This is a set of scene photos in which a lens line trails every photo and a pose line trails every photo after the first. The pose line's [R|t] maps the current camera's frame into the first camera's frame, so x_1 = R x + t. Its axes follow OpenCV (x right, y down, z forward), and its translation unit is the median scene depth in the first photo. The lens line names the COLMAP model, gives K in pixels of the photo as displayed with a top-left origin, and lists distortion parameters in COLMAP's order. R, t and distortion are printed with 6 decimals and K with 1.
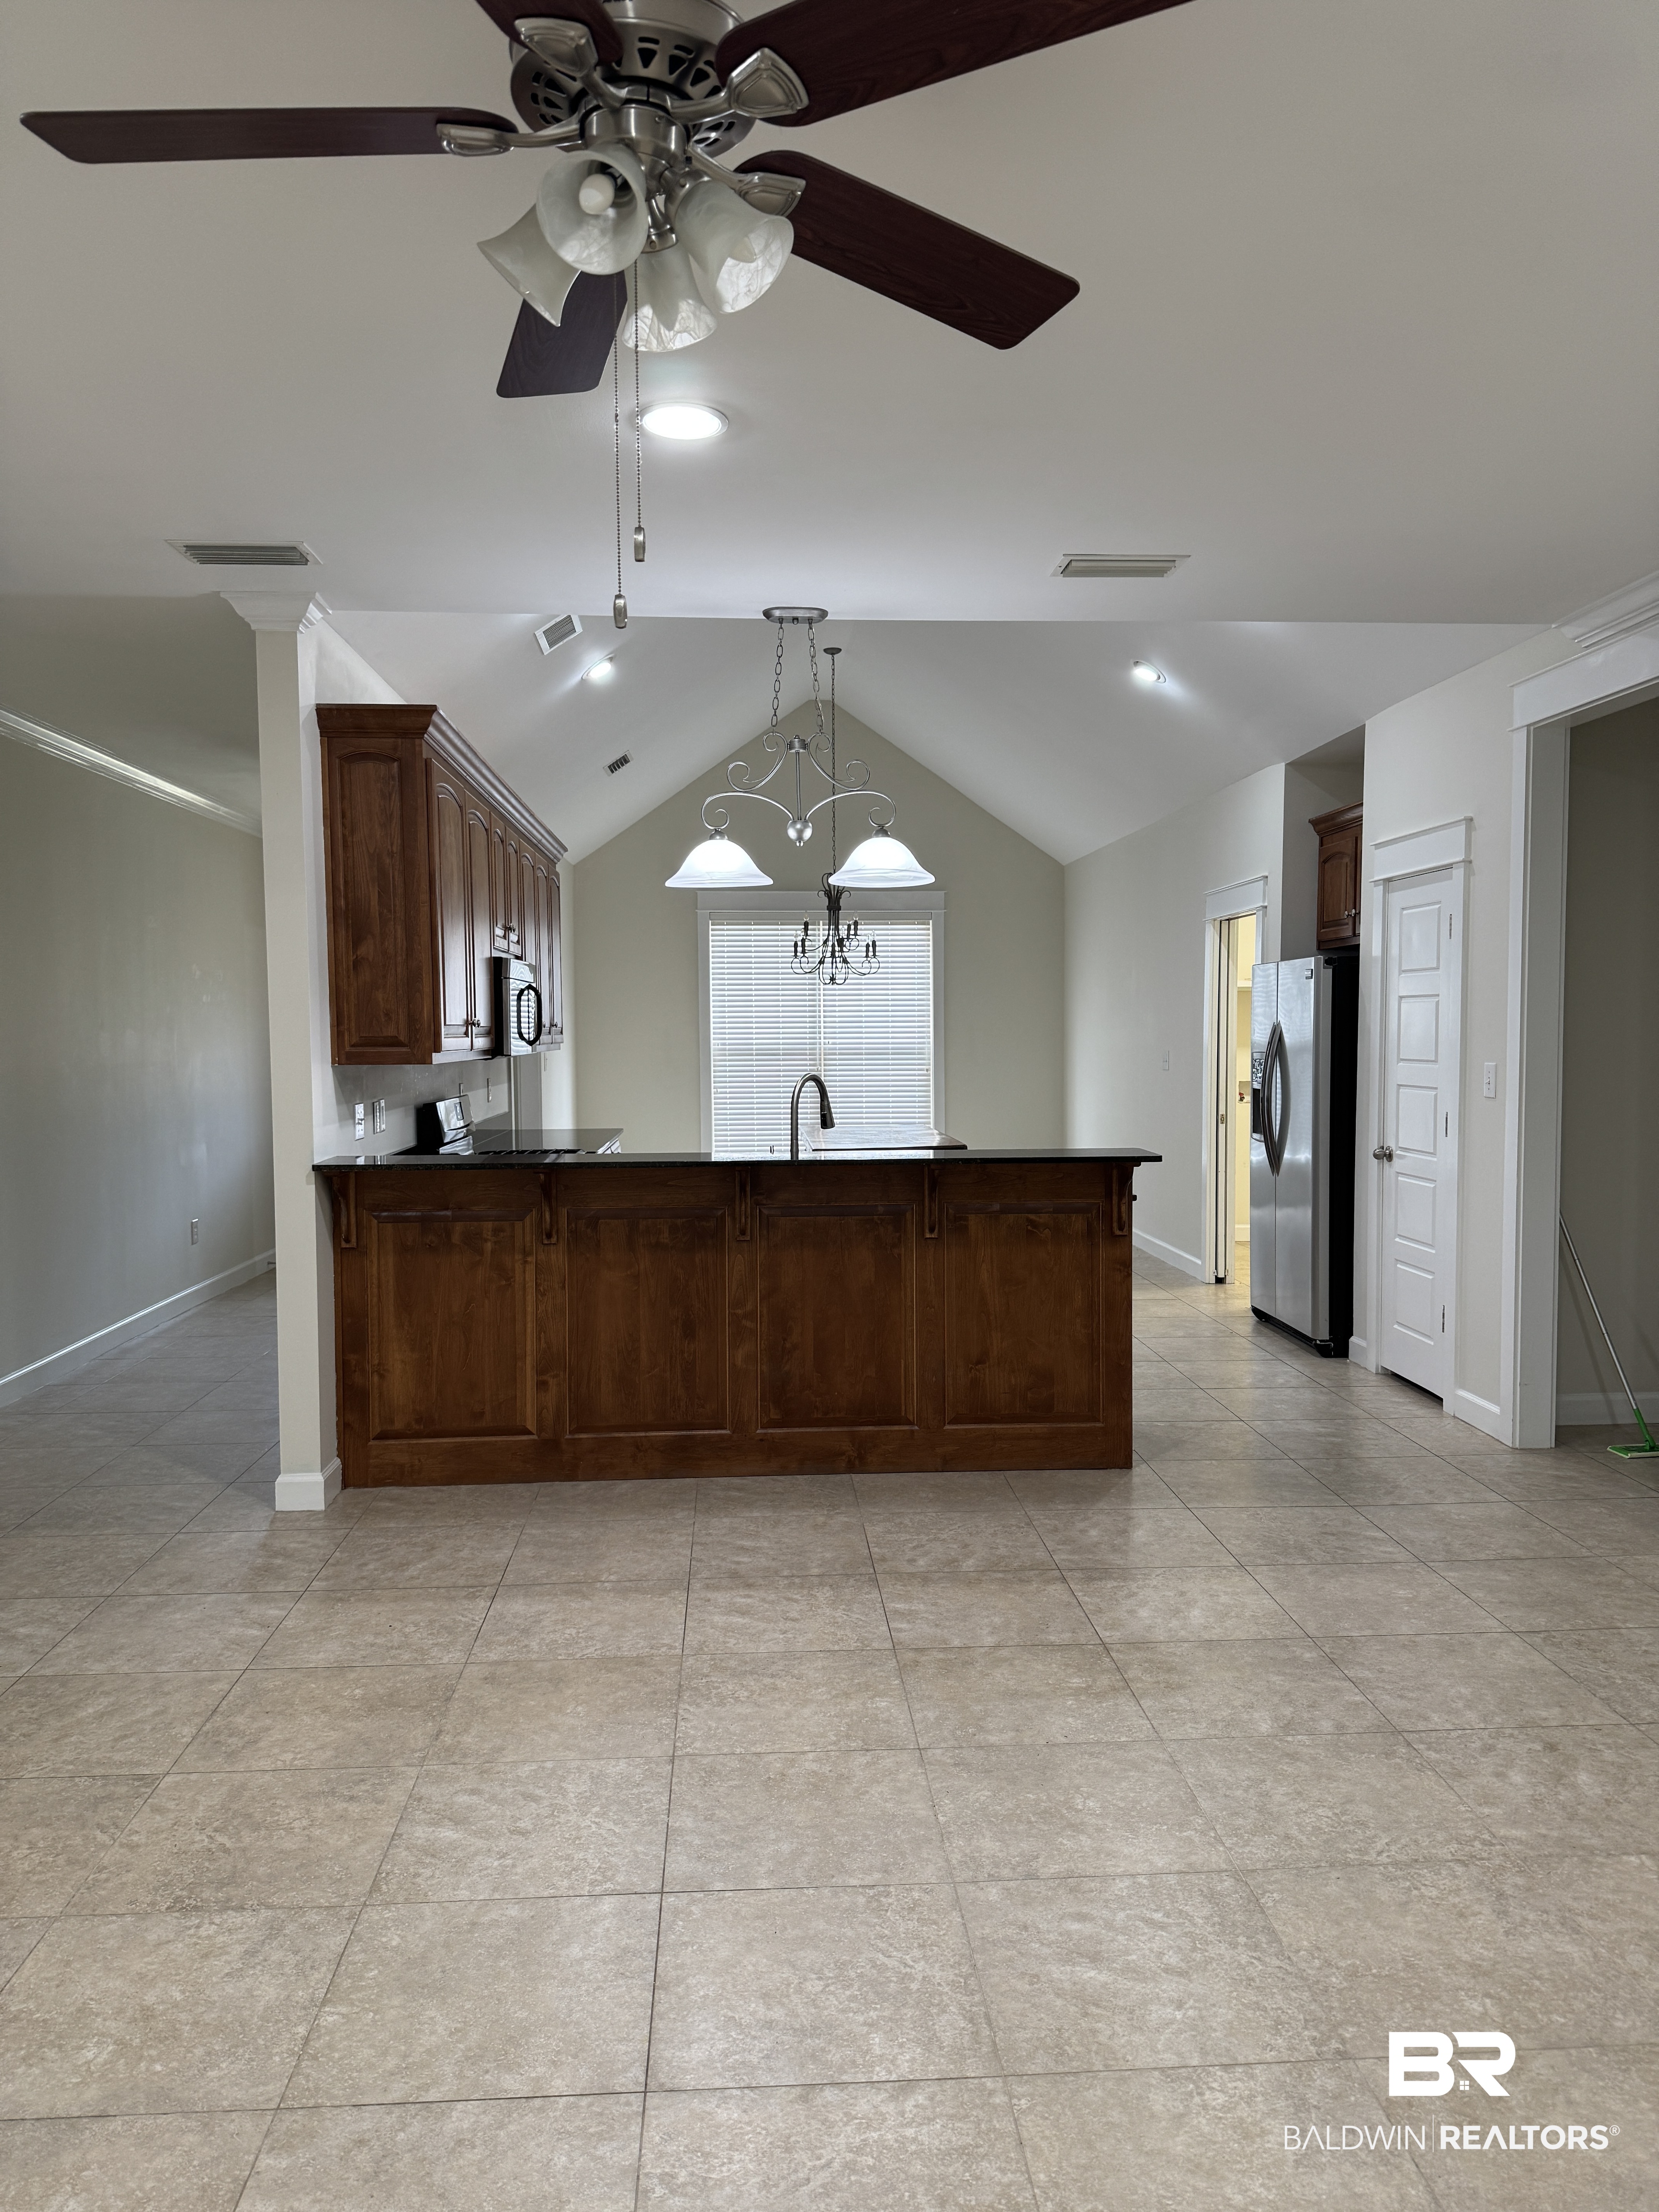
lens RADIAL K [[1548.1, 0, 825.7], [0, 1548.1, 1112.8], [0, 0, 1]] dist [-0.001457, -0.000874]
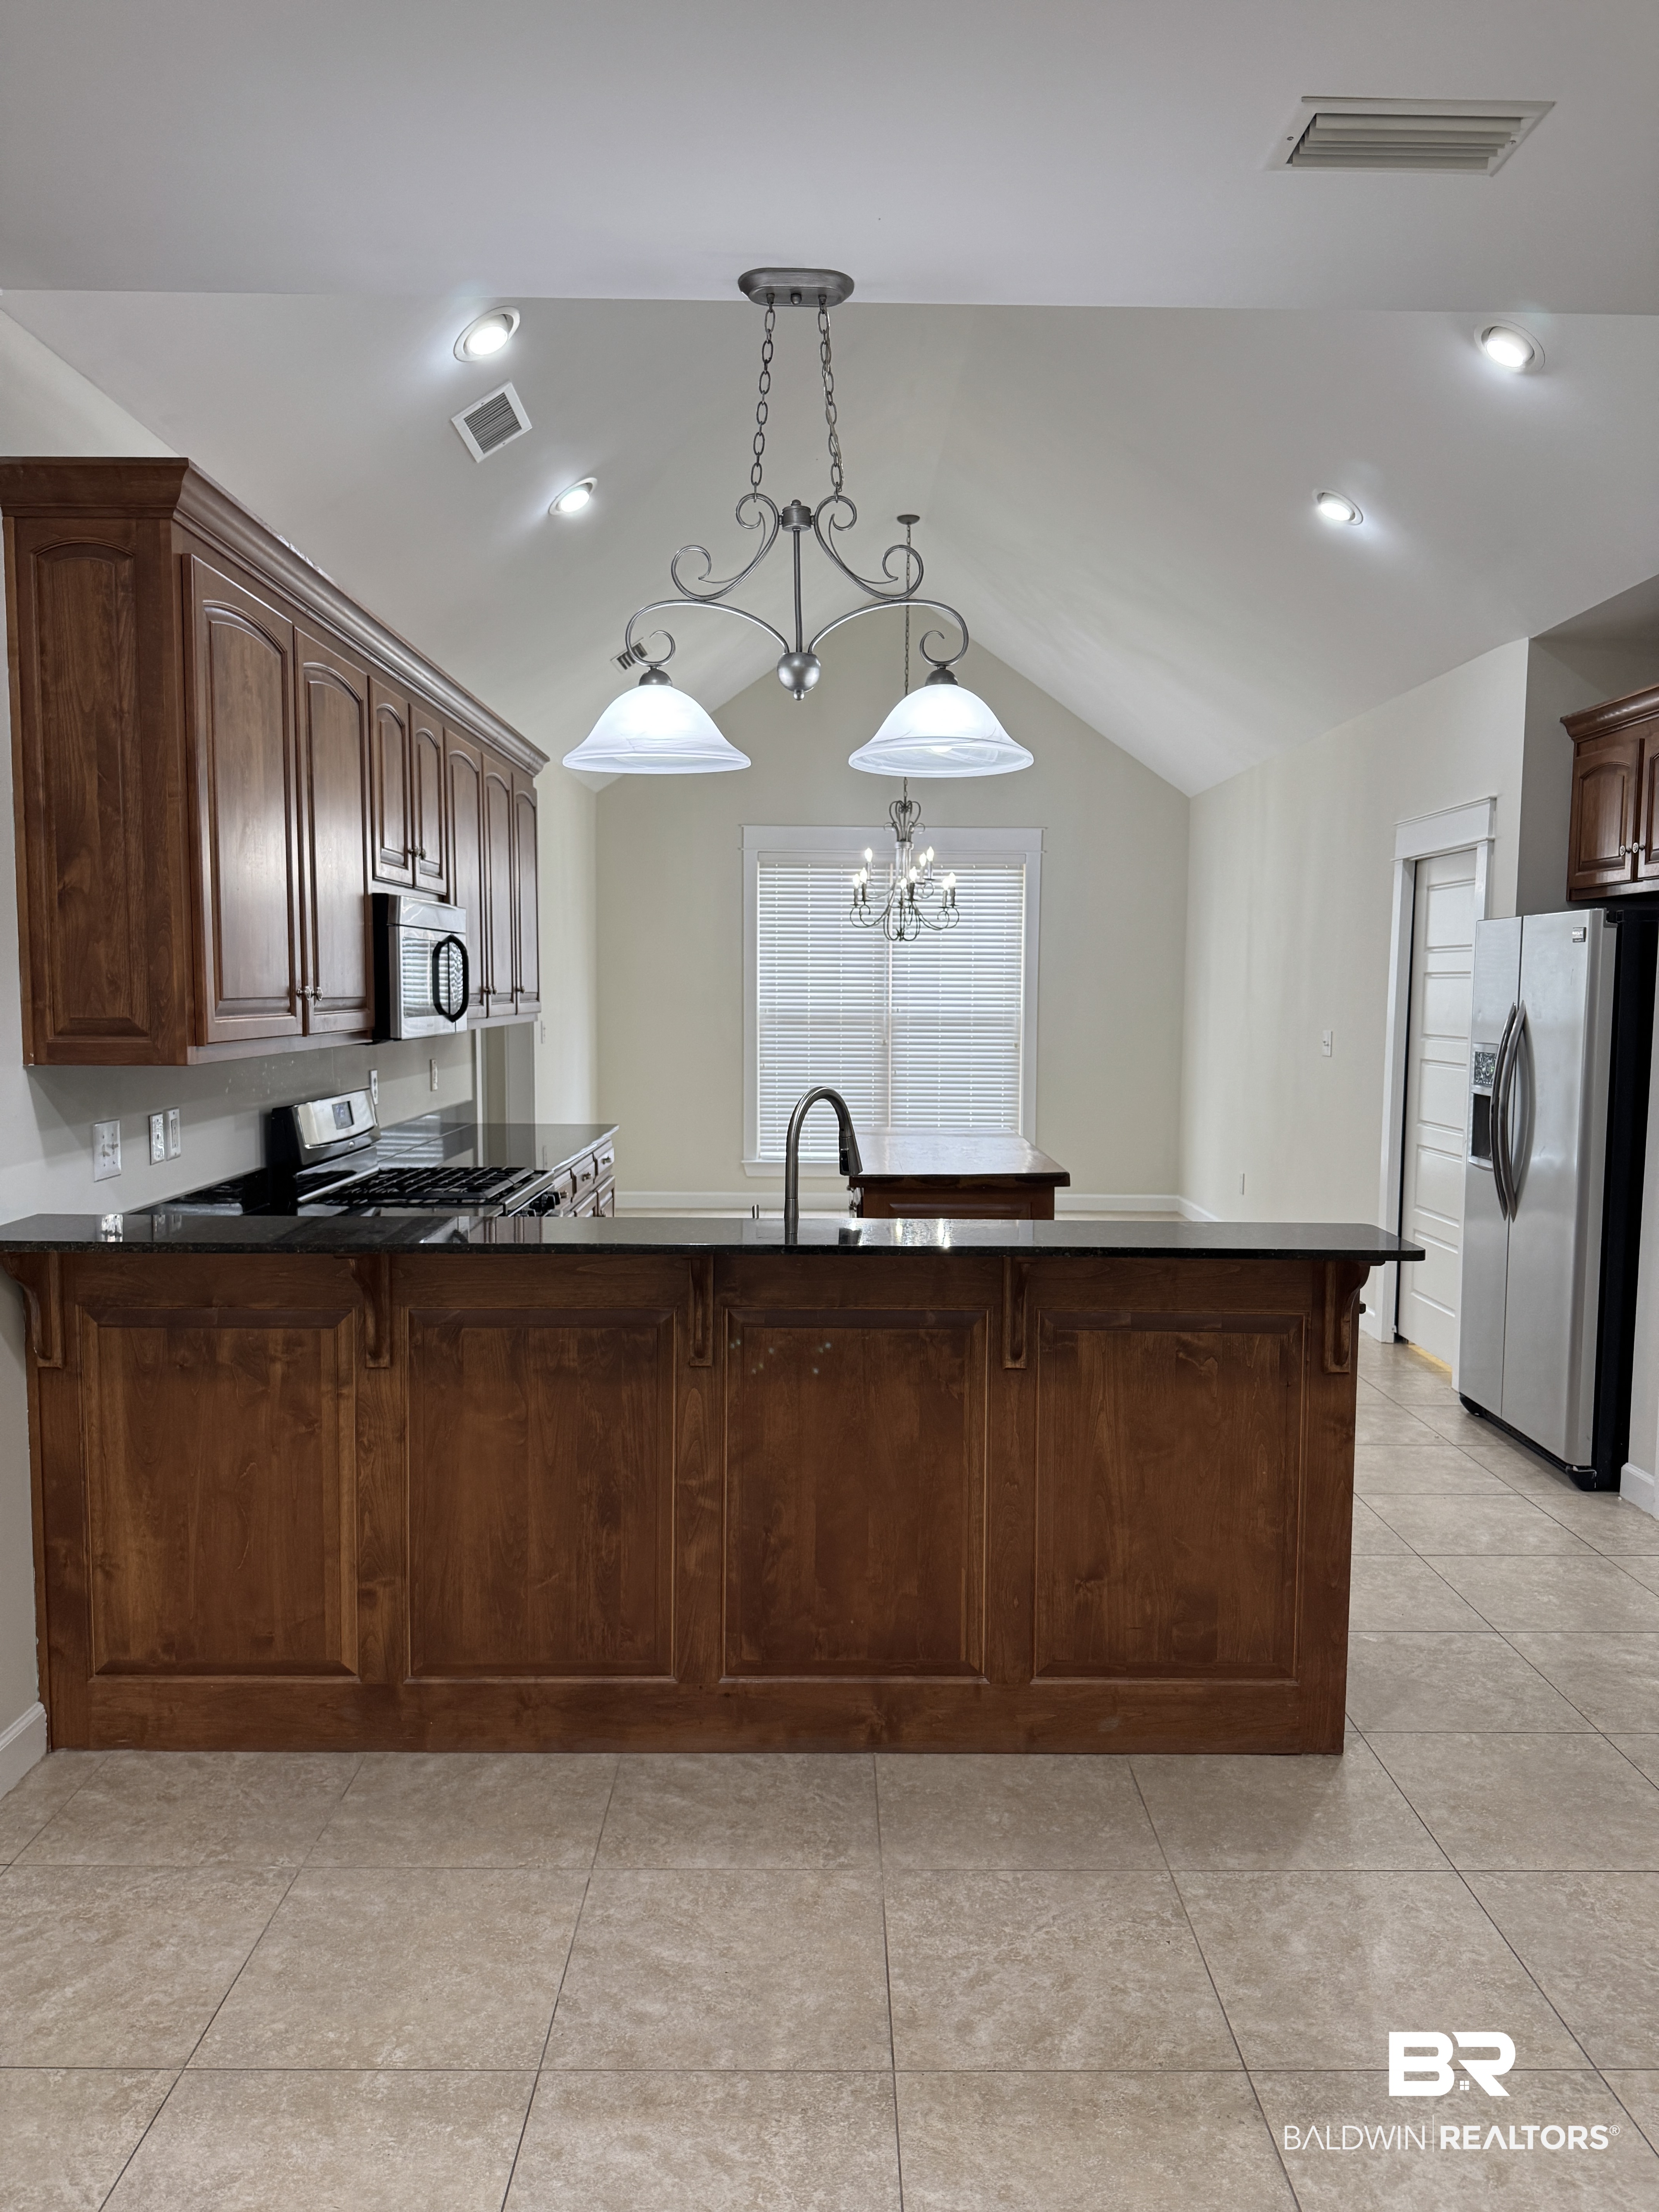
lens RADIAL K [[1559.3, 0, 839.4], [0, 1559.3, 1109.4], [0, 0, 1]] dist [0.008337, -0.085391]
pose [[0.998749, 0.017334, -0.046893, 0.027128], [-0.016119, 0.999528, 0.026170, -0.034094], [0.047325, -0.025381, 0.998557, 0.403614]]
